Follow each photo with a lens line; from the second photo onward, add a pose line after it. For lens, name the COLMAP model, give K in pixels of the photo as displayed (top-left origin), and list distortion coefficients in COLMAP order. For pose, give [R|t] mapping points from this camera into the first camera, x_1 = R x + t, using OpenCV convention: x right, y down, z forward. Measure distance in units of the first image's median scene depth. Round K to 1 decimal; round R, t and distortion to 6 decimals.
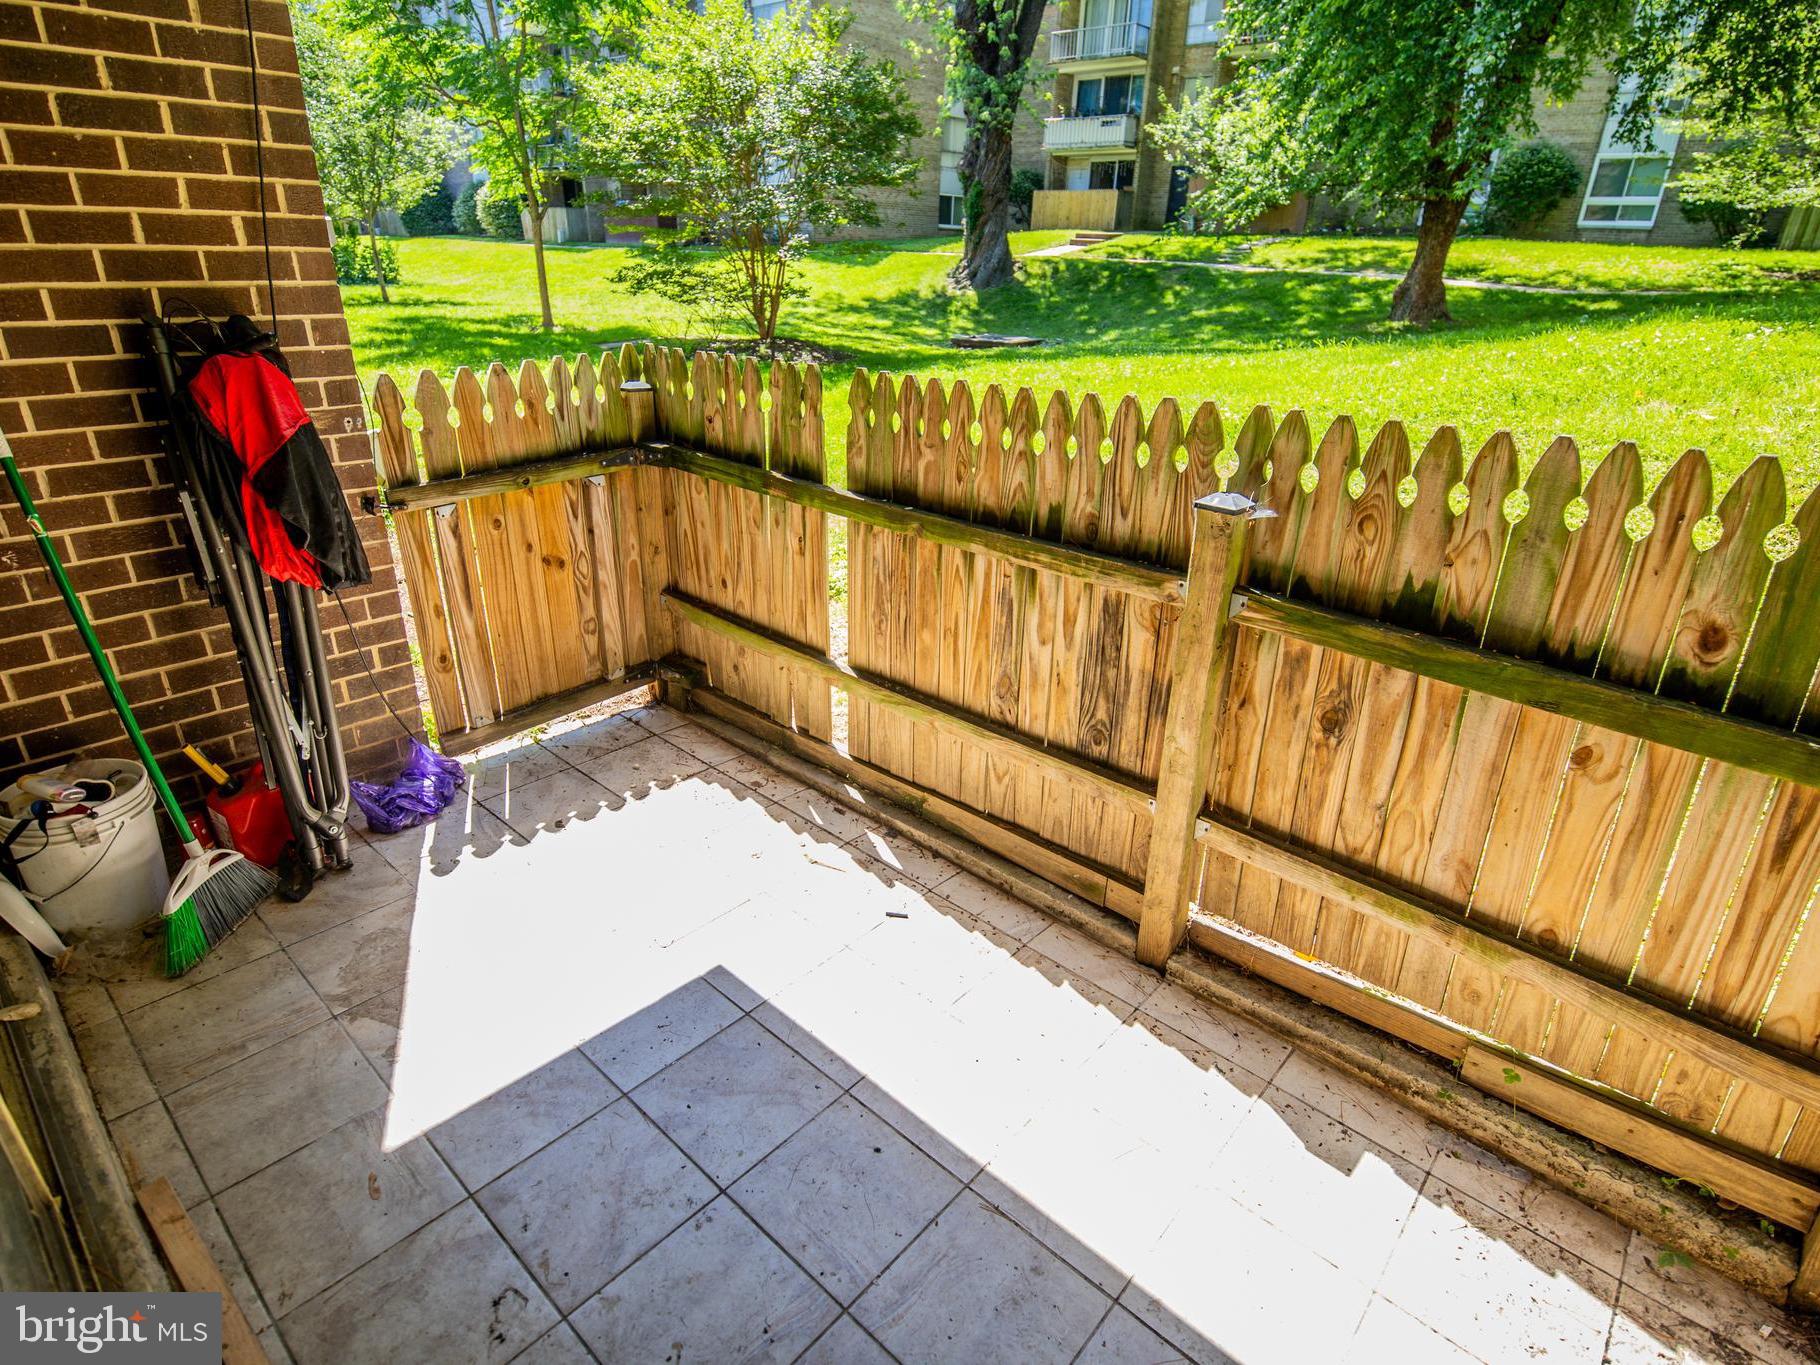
lens RADIAL K [[972.8, 0, 905.7], [0, 972.8, 686.5], [0, 0, 1]] dist [0.007478, -0.012183]
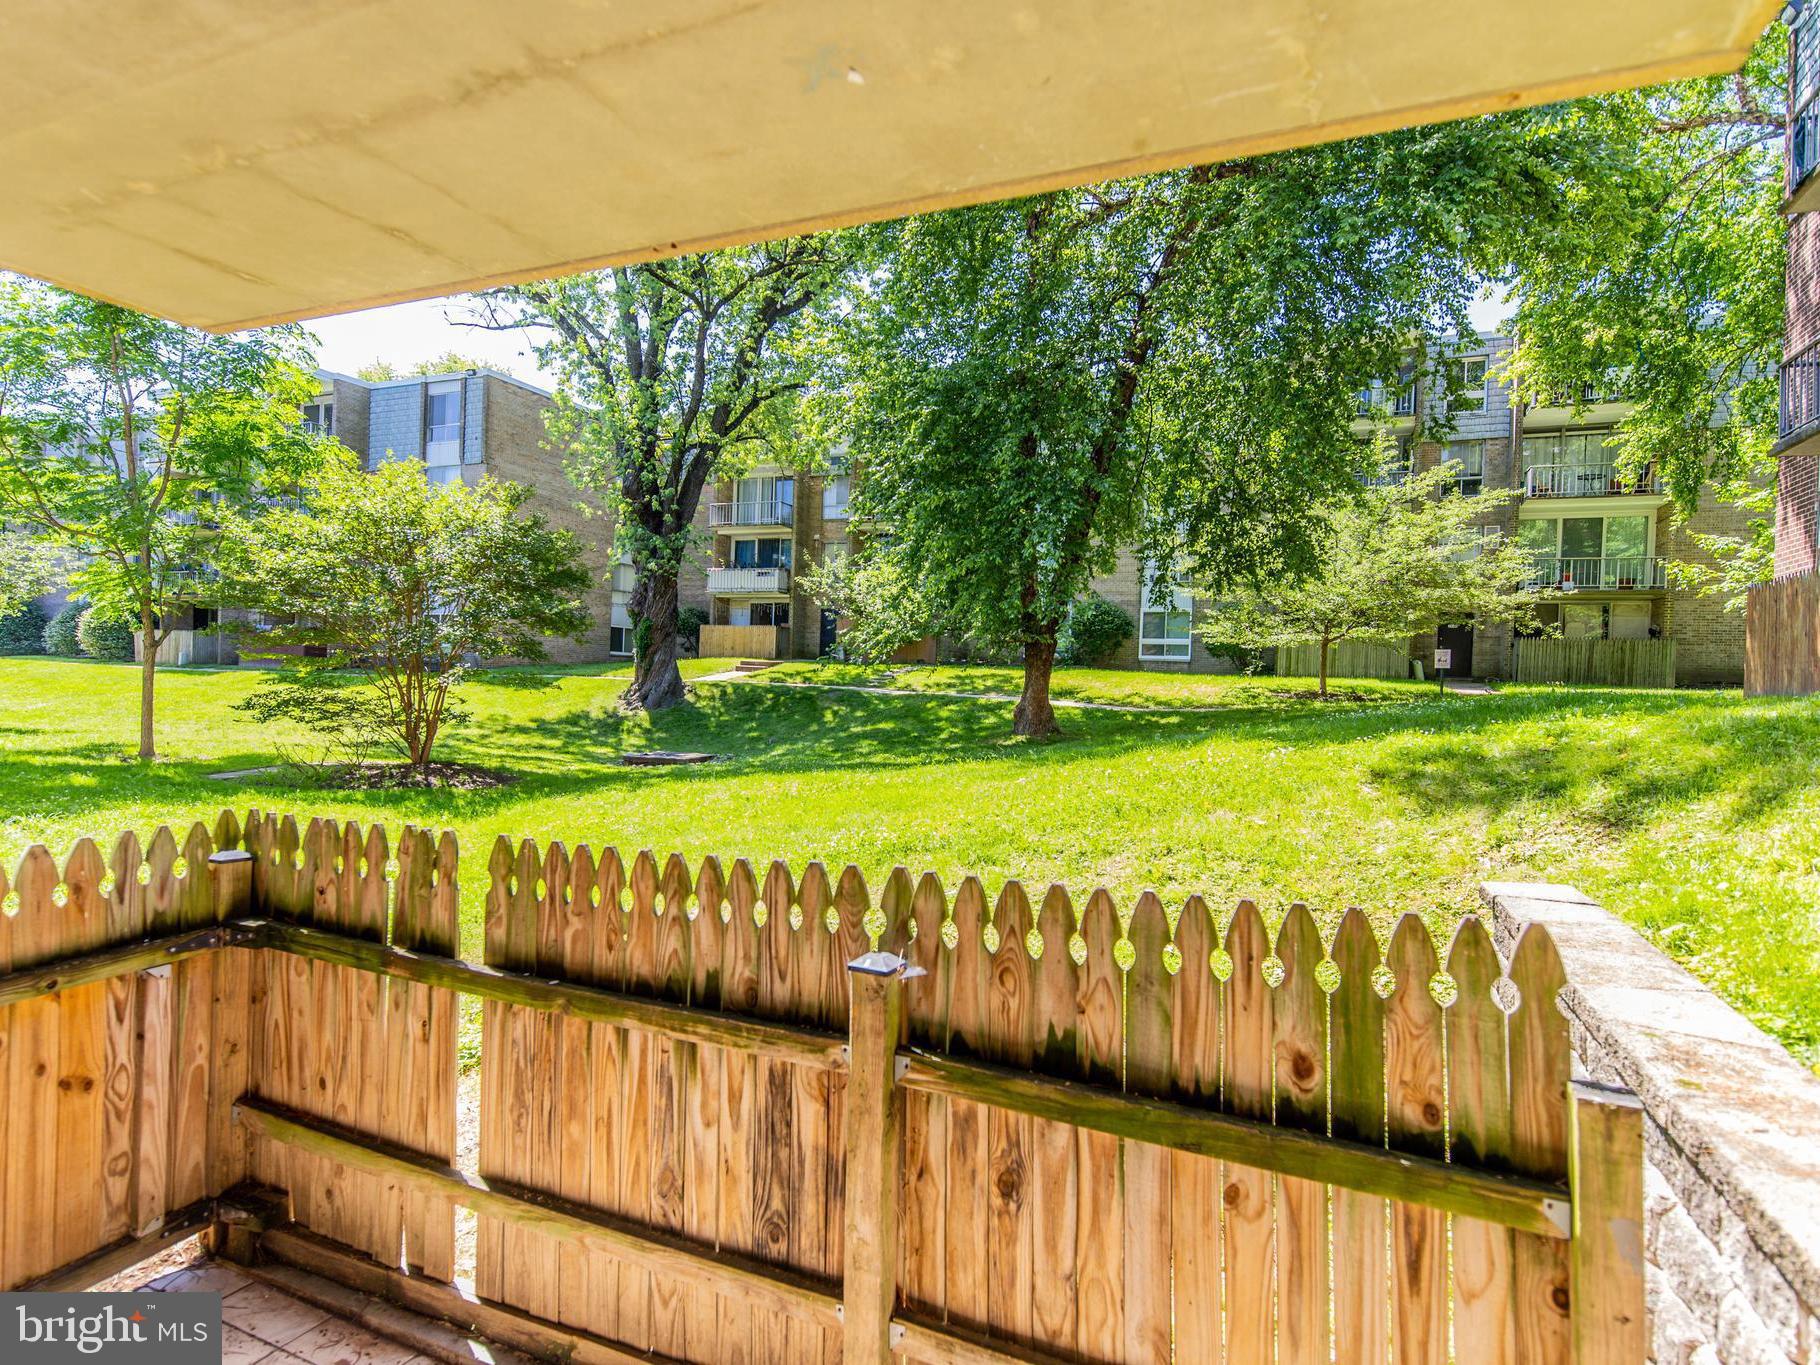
lens RADIAL K [[975.2, 0, 910.0], [0, 975.2, 682.5], [0, 0, 1]] dist [0.003165, -0.000614]
pose [[0.947130, 0.001522, 0.320845, 0.004352], [0.126006, 0.917881, -0.376321, -0.009259], [-0.295070, 0.396854, 0.869161, -0.001817]]
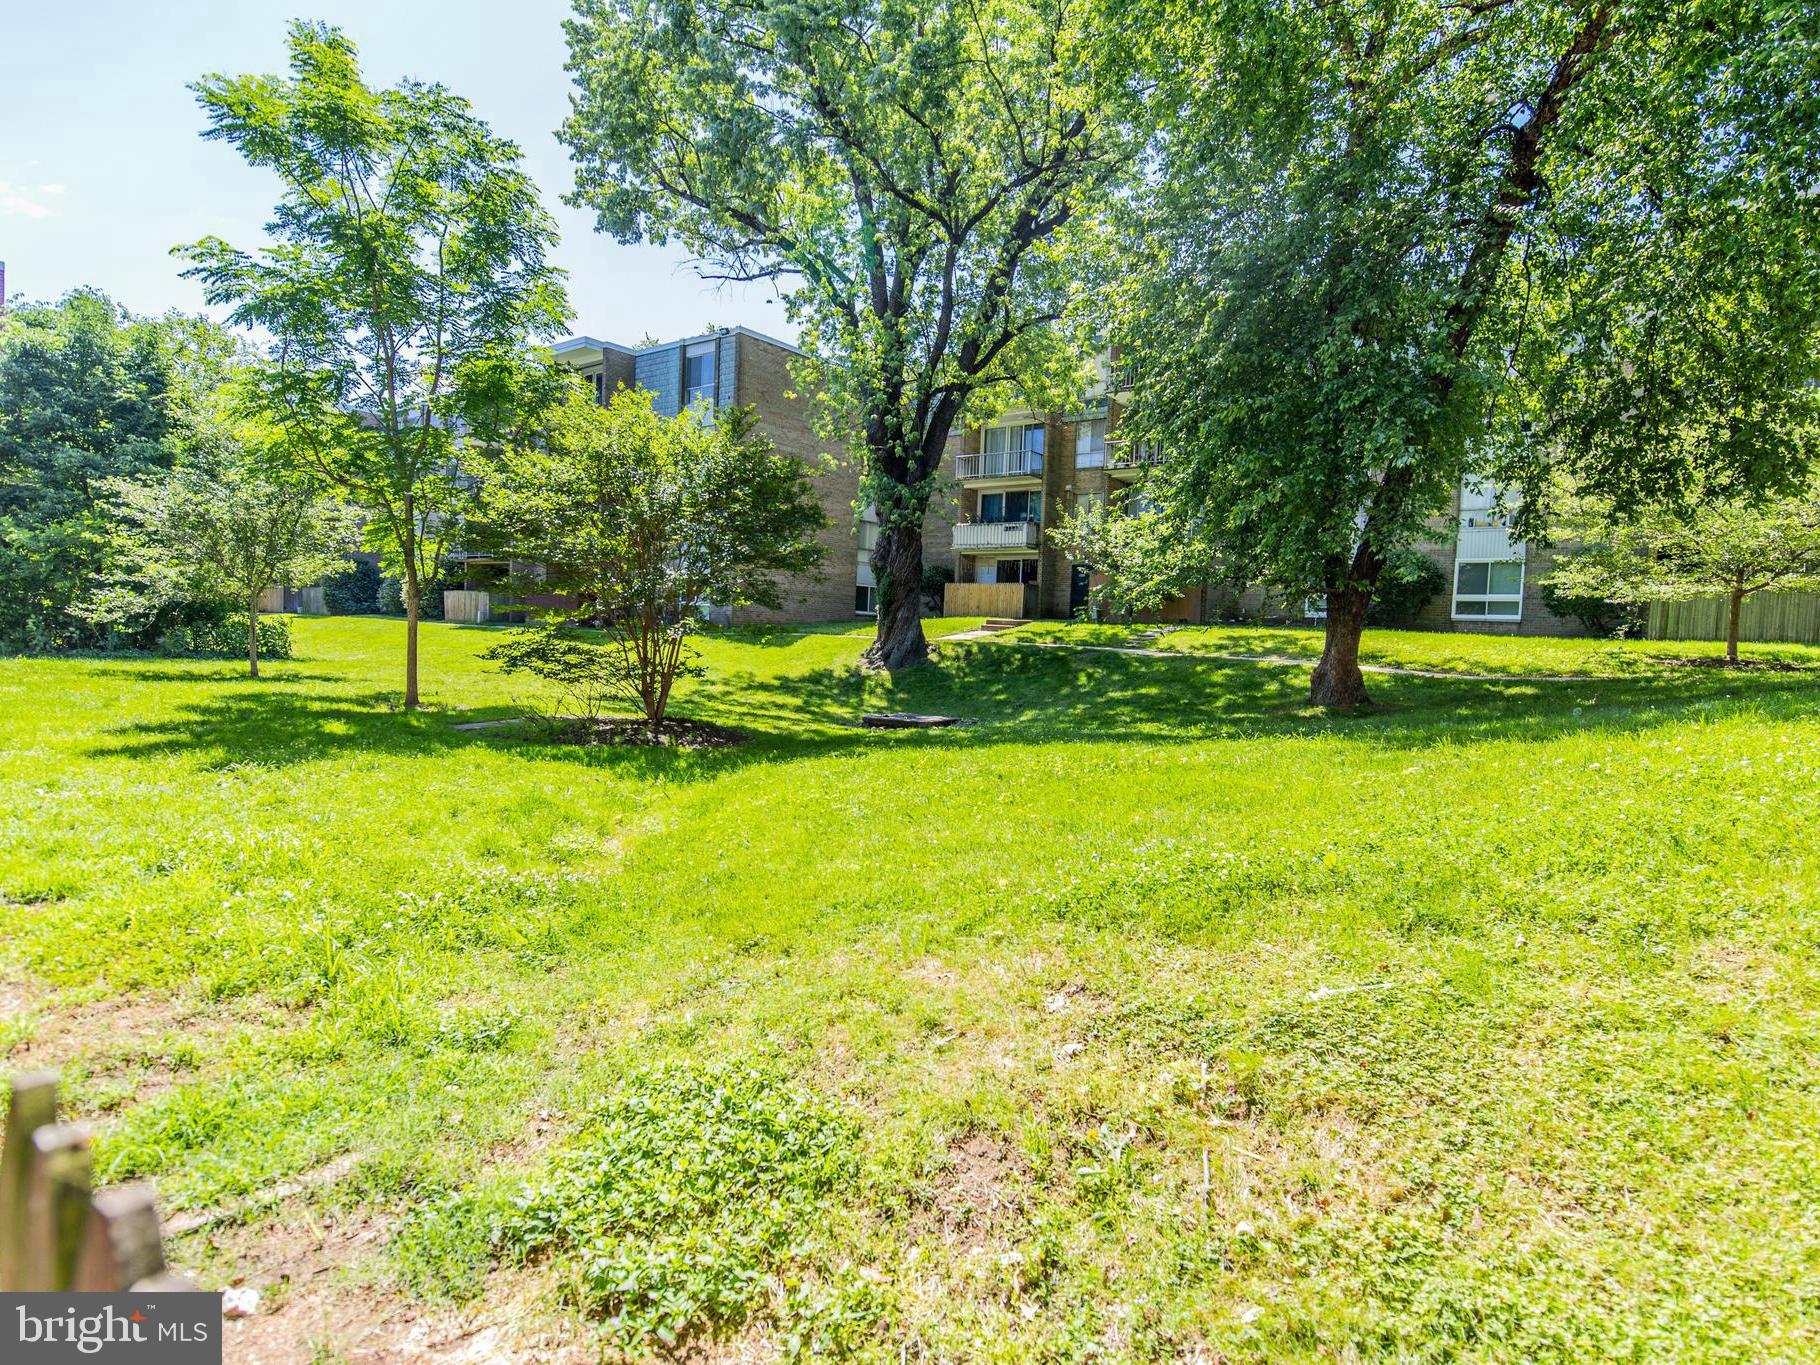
lens RADIAL K [[950.8, 0, 903.6], [0, 950.8, 680.7], [0, 0, 1]] dist [-0.000528, -0.000736]
pose [[0.997413, 0.008036, 0.071438, 0.022403], [0.018571, 0.931195, -0.364048, -0.058367], [-0.069448, 0.364432, 0.928637, 0.136107]]
